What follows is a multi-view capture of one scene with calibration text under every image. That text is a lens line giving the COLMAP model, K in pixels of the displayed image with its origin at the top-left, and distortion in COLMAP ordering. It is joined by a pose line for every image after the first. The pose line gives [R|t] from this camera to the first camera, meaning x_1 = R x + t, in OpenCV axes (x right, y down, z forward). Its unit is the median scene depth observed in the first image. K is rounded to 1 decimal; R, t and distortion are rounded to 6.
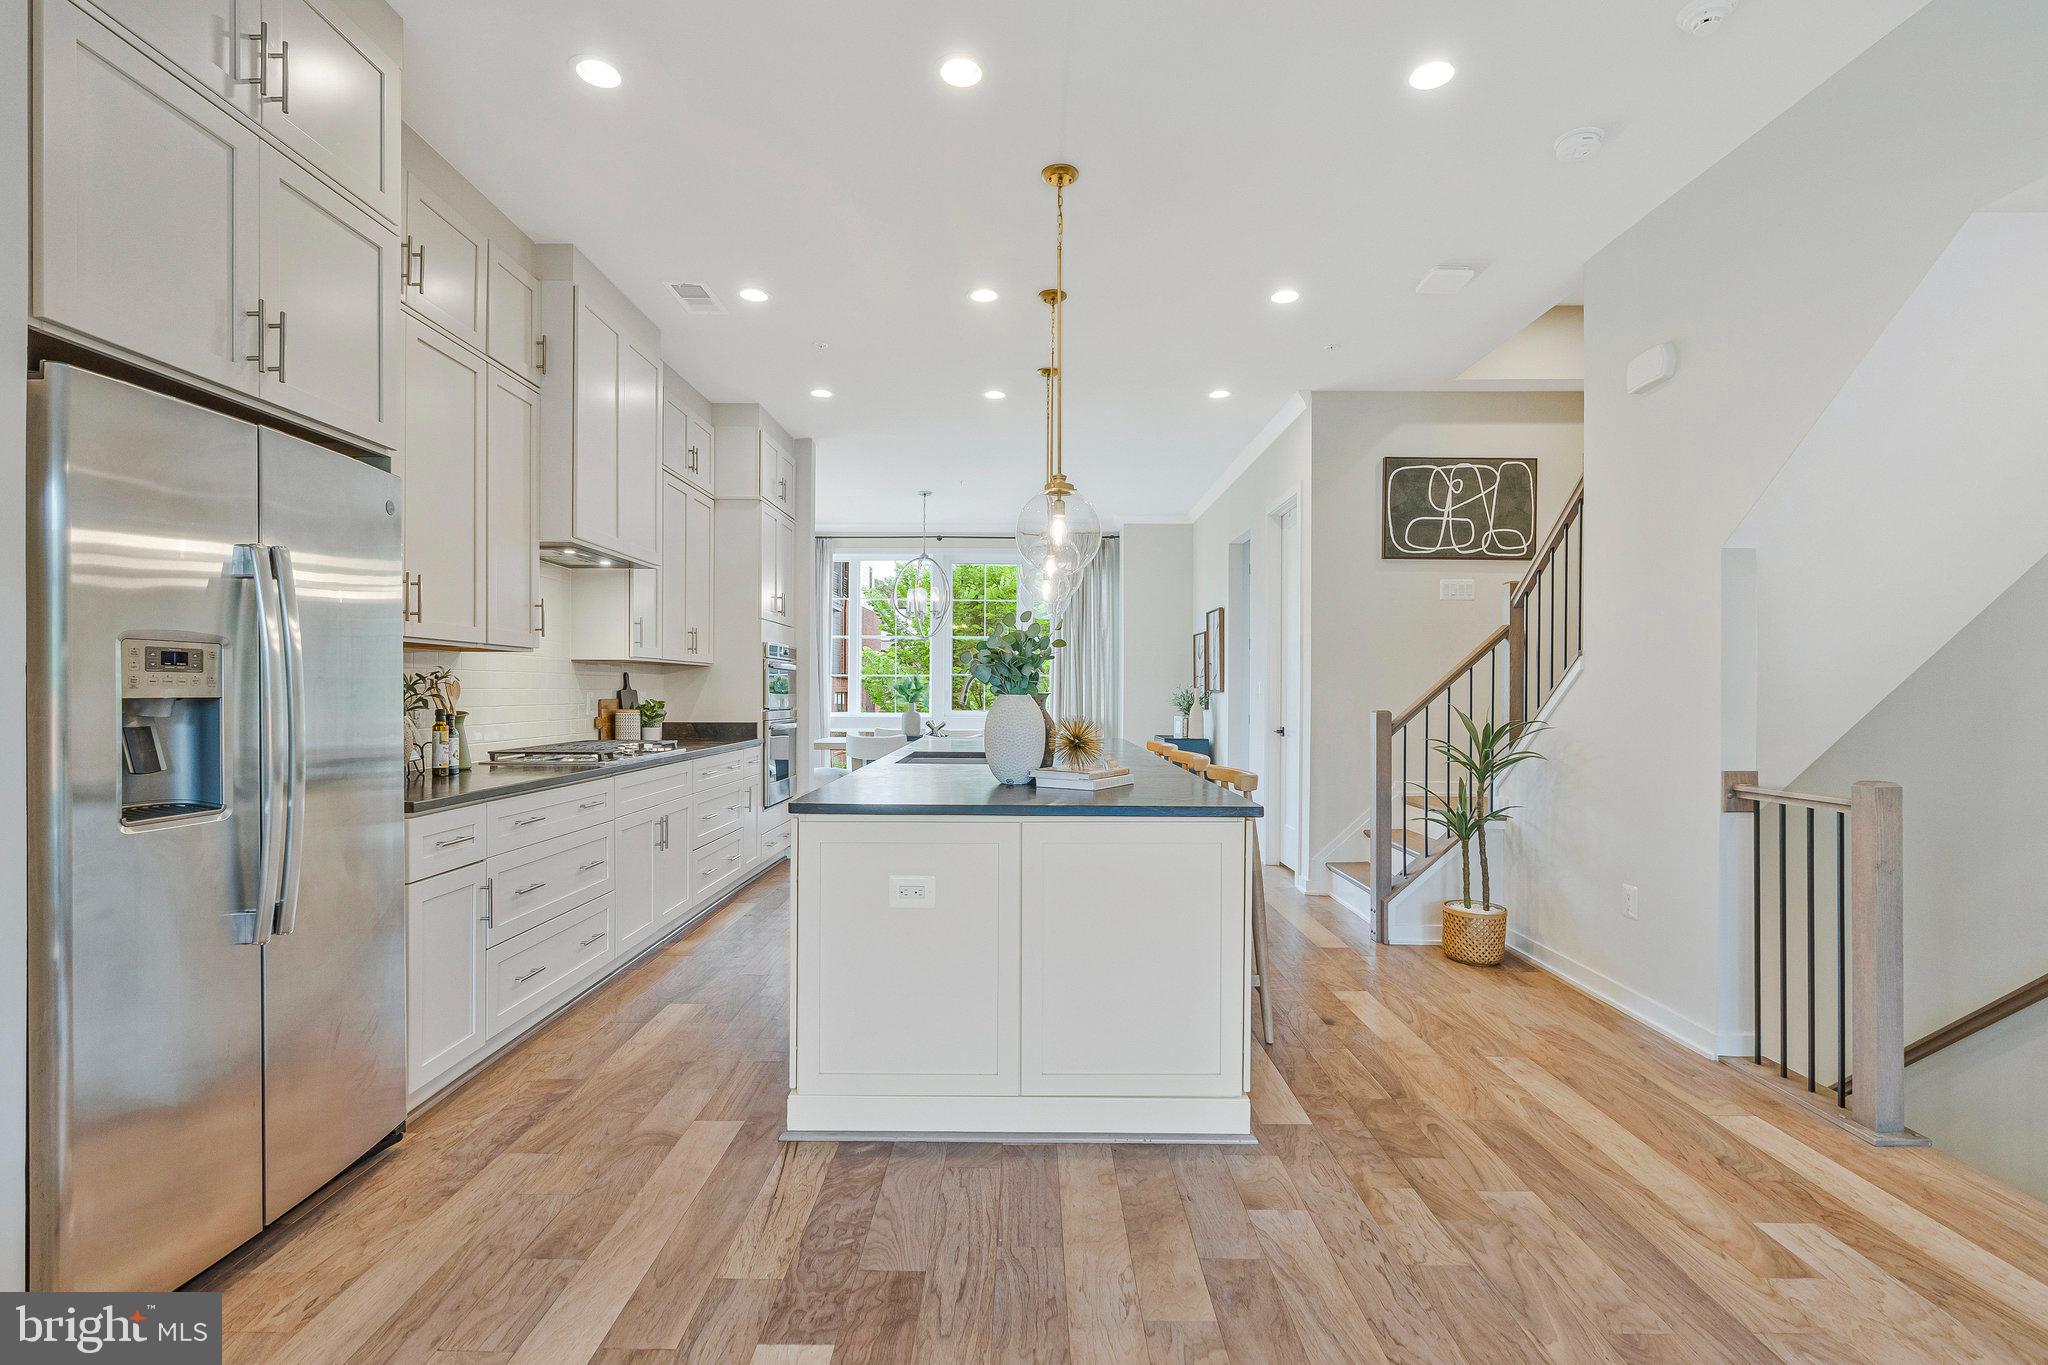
lens RADIAL K [[954.4, 0, 1024.0], [0, 954.4, 682.5], [0, 0, 1]] dist [-0.022415, 0.012588]
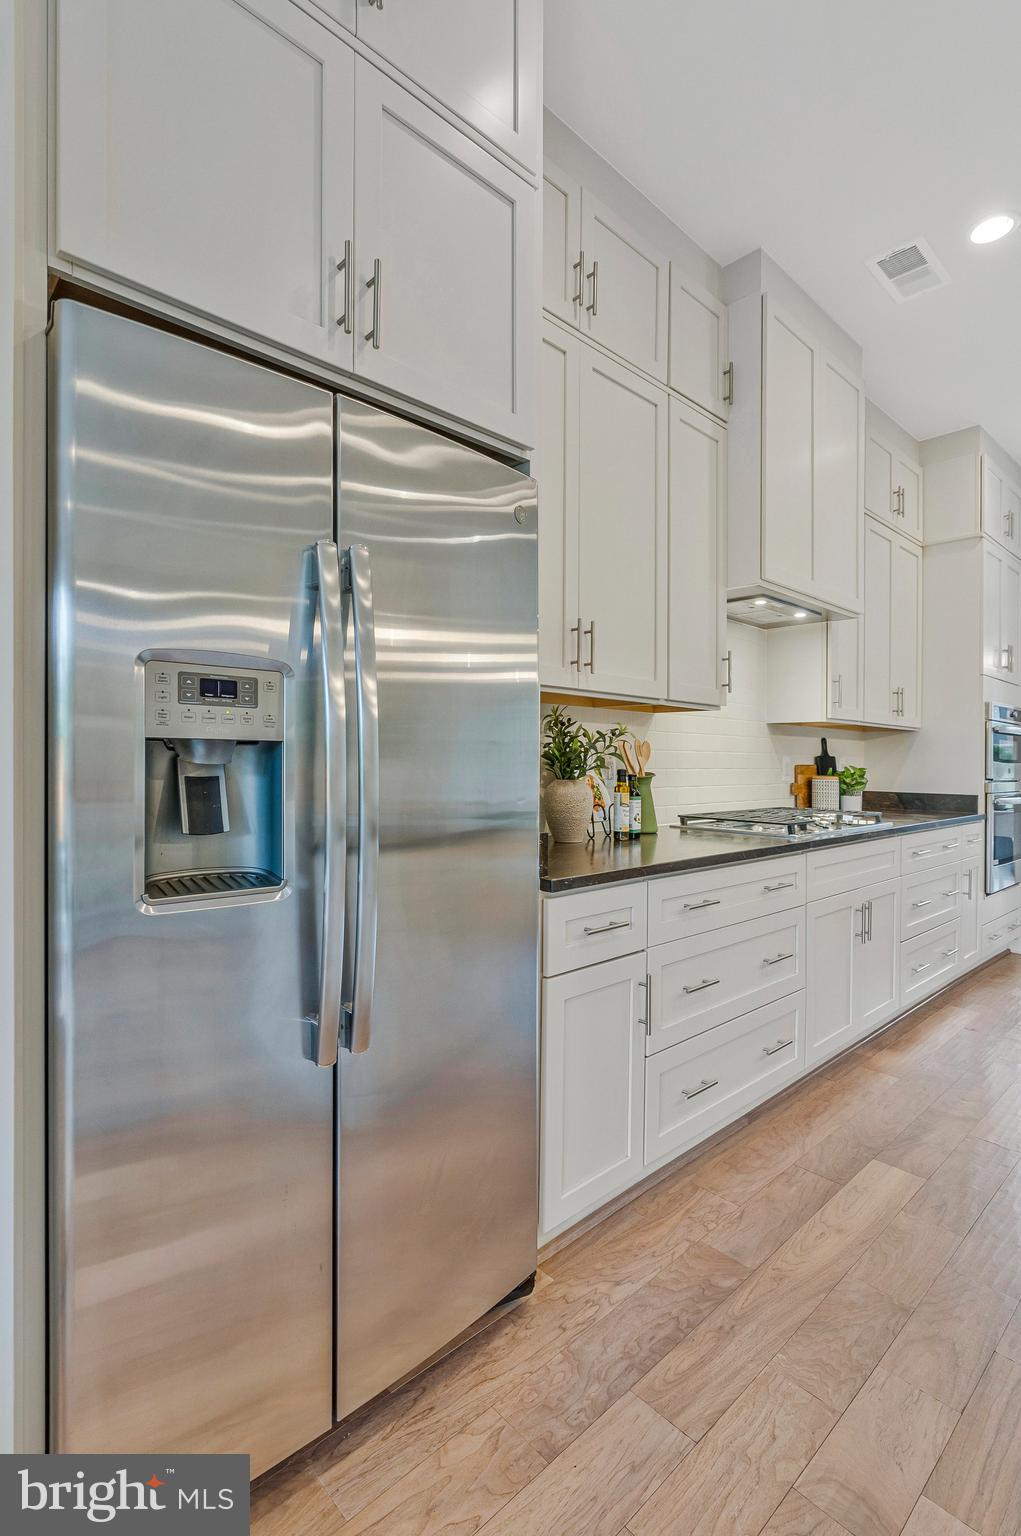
lens RADIAL K [[715.8, 0, 511.0], [0, 715.8, 760.1], [0, 0, 1]] dist [-0.022415, 0.012588]
pose [[0.685410, 0.005739, -0.728135, -0.164018], [-0.004355, 0.999983, 0.003782, 0.015945], [0.728144, 0.000578, 0.685424, 0.409663]]
